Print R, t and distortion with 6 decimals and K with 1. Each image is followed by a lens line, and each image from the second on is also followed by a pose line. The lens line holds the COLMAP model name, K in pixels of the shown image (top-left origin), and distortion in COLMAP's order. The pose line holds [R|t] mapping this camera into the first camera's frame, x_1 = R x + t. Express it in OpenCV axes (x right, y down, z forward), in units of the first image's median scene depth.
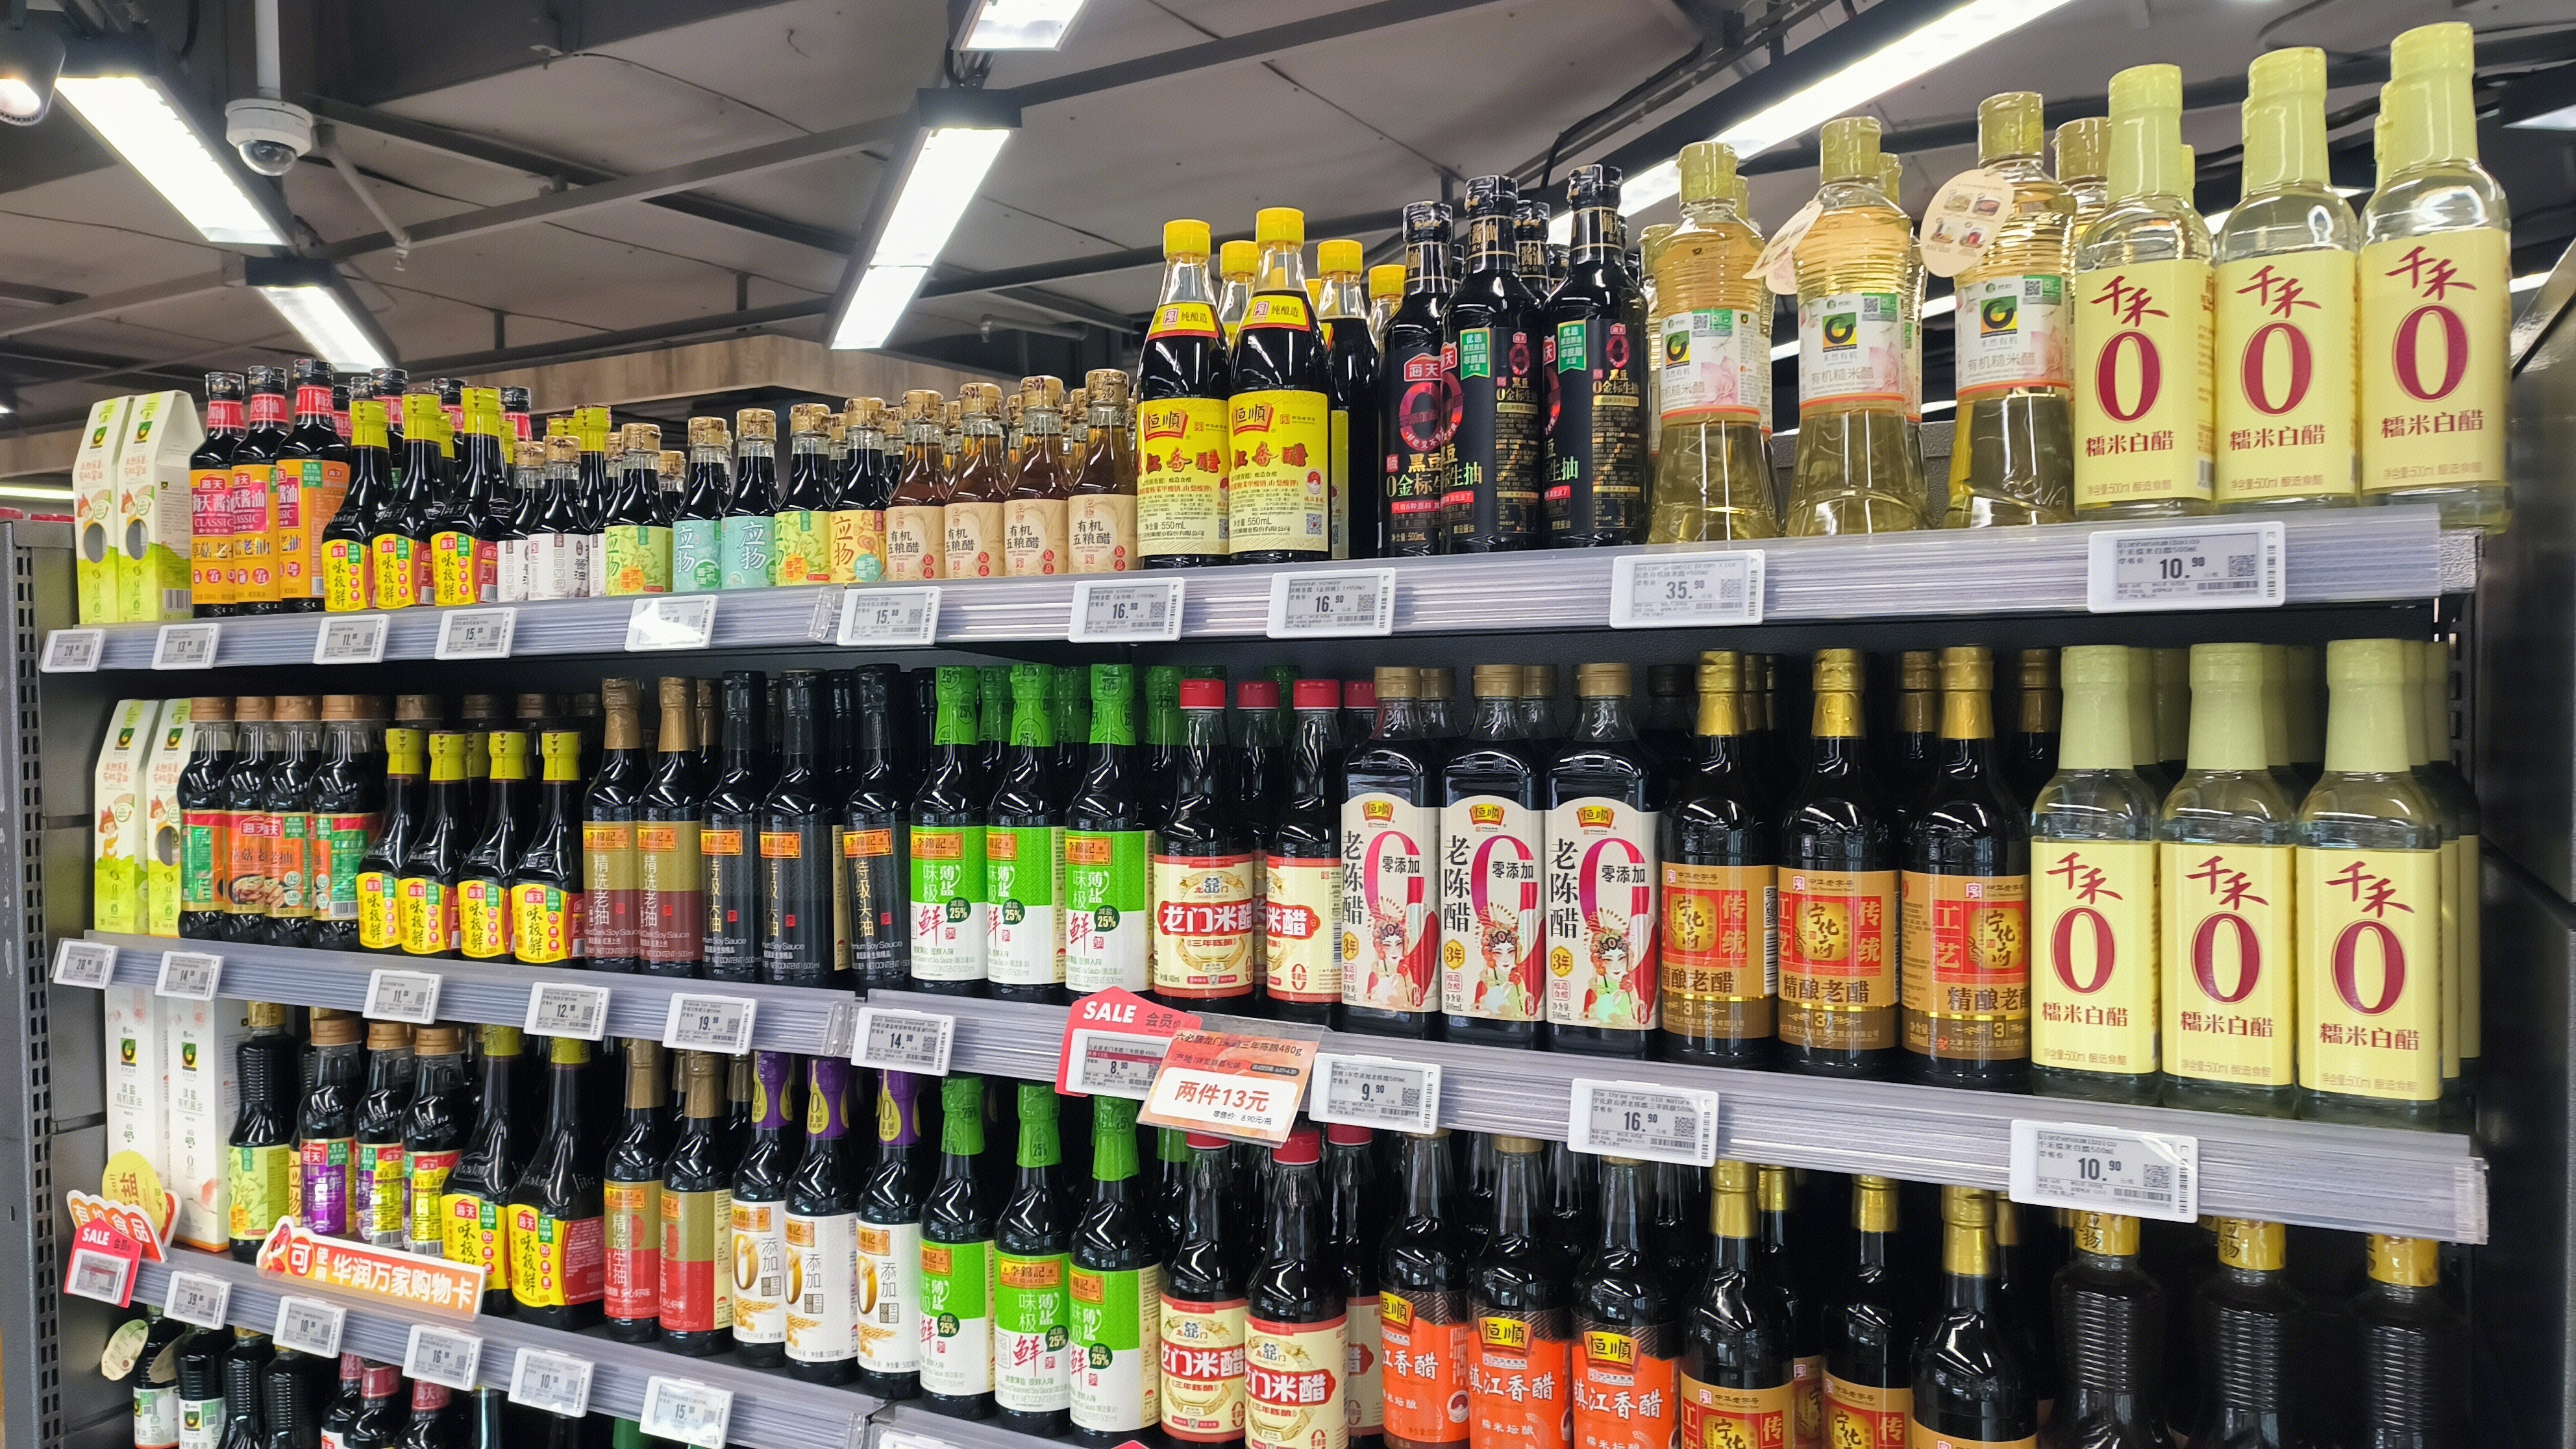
lens RADIAL K [[1906.5, 0, 1284.3], [0, 1906.5, 728.0], [0, 0, 1]] dist [0.020803, 0.003441]
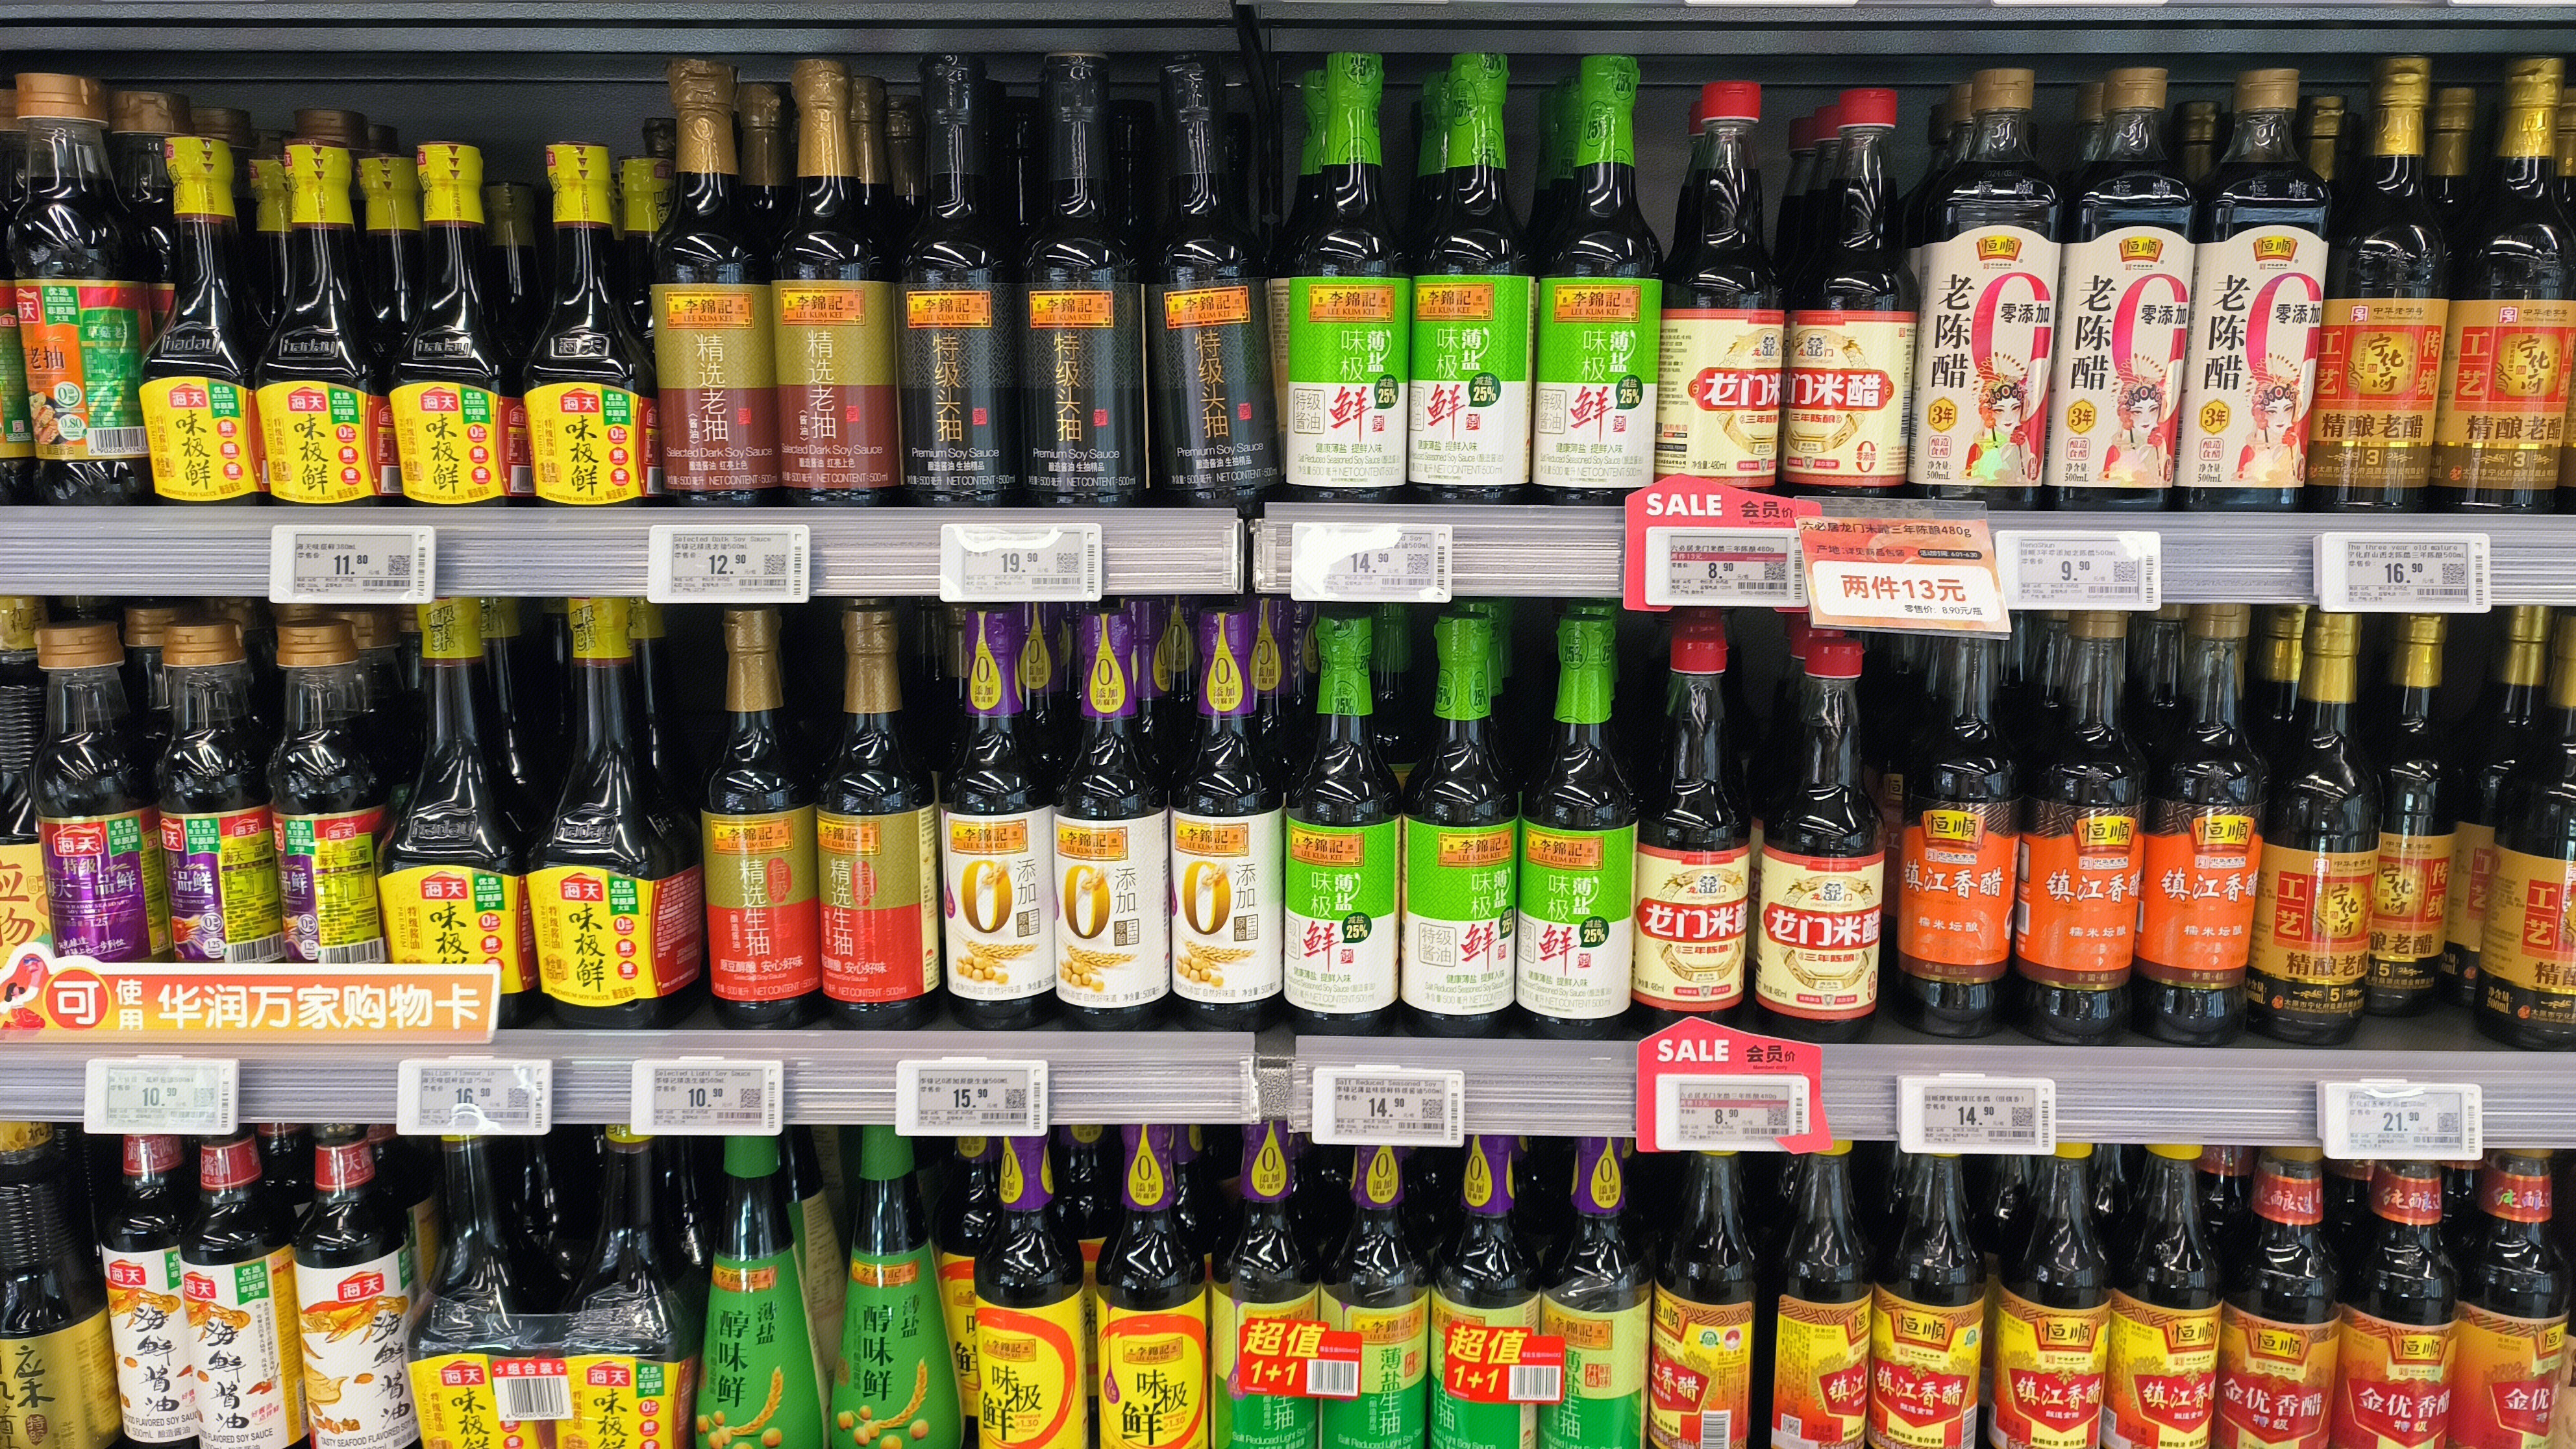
lens RADIAL K [[2054.6, 0, 1288.1], [0, 2054.6, 514.8], [0, 0, 1]] dist [0.010678, -0.001193]
pose [[0.878894, -0.080882, 0.470111, -0.557474], [-0.005685, 0.983674, 0.179868, -0.000817], [-0.476984, -0.160758, 0.864085, 0.313860]]
